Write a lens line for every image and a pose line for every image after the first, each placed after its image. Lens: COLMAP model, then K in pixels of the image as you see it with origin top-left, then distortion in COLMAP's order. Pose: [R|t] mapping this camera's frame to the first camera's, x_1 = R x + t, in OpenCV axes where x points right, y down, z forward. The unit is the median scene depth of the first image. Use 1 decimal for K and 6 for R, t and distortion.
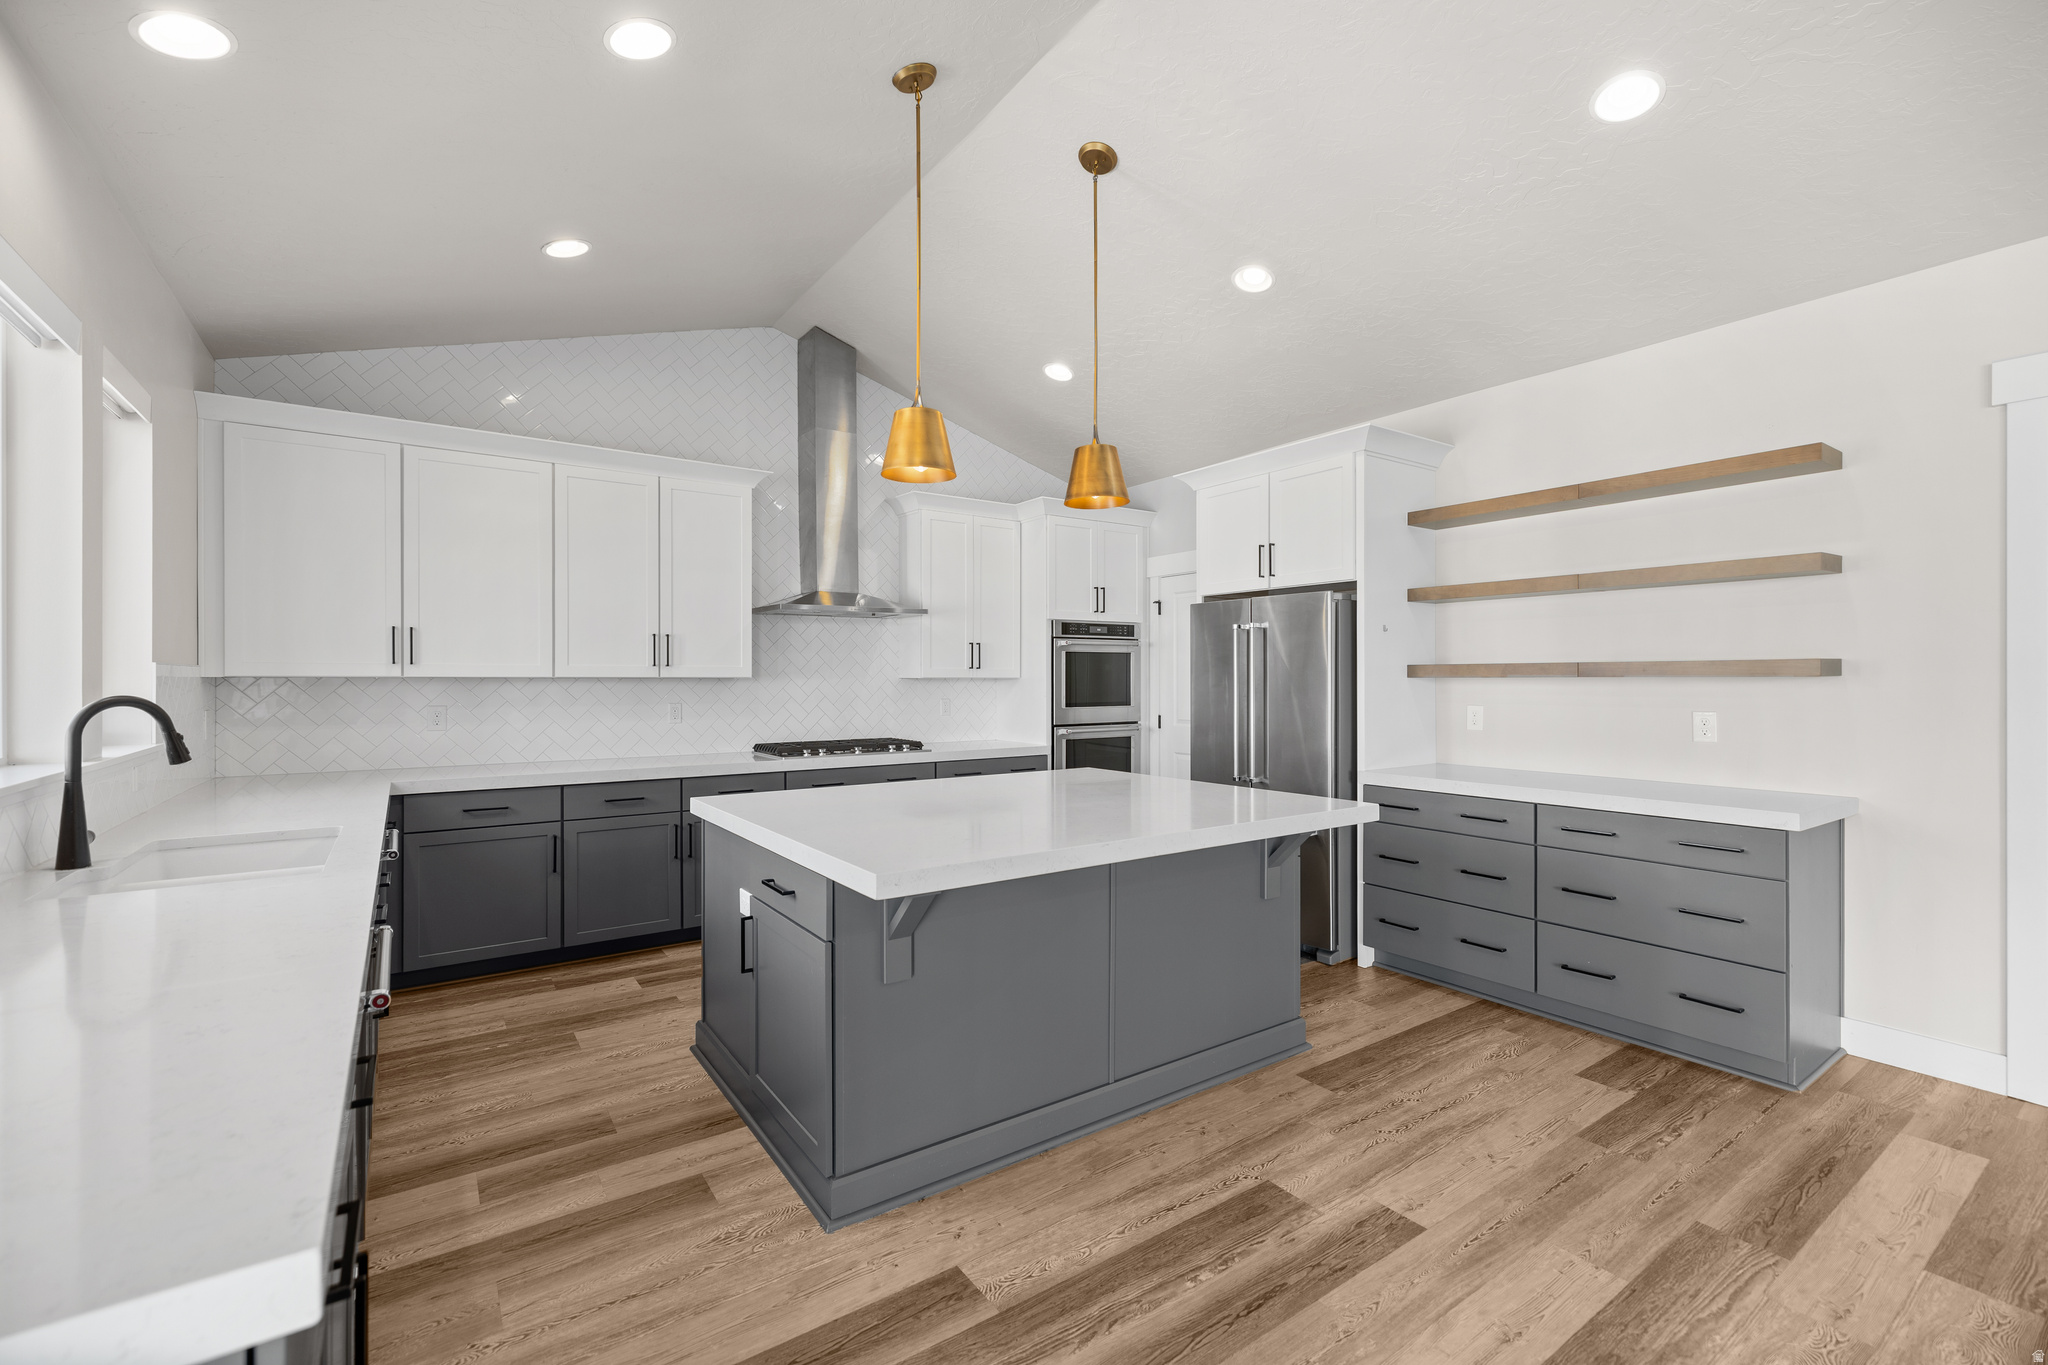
lens RADIAL K [[869.3, 0, 1016.1], [0, 869.3, 684.7], [0, 0, 1]] dist [0.002505, 0.000424]
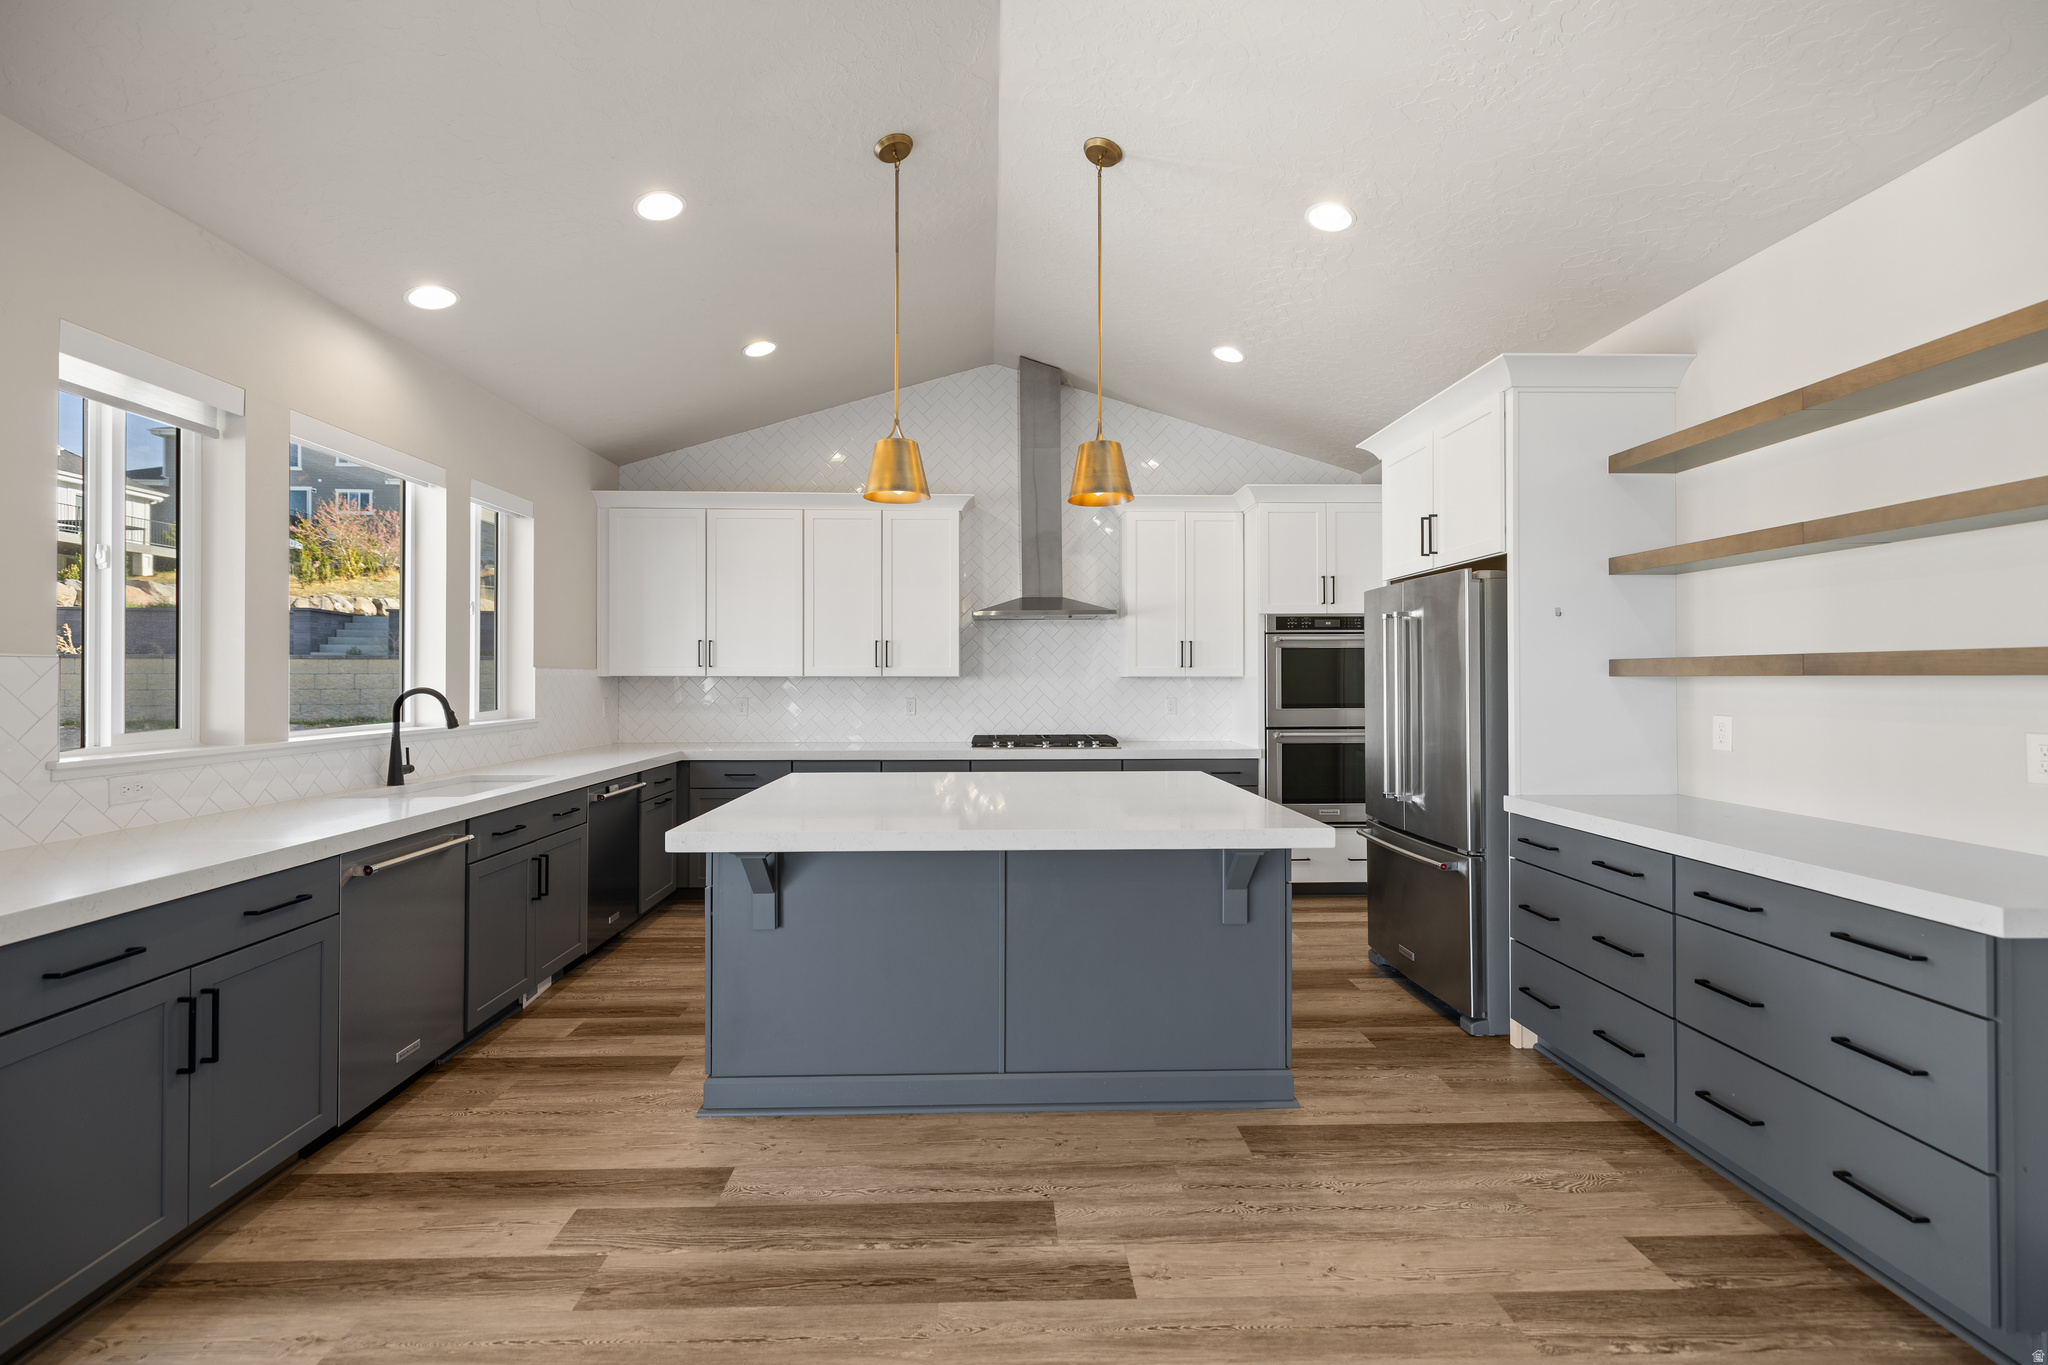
lens RADIAL K [[869.3, 0, 1011.1], [0, 869.3, 676.9], [0, 0, 1]] dist [0.002505, 0.000424]
pose [[0.840407, 0.000069, -0.541955, 0.529798], [-0.003391, 0.999981, -0.005132, -0.002661], [0.541944, 0.006151, 0.840392, 0.112758]]
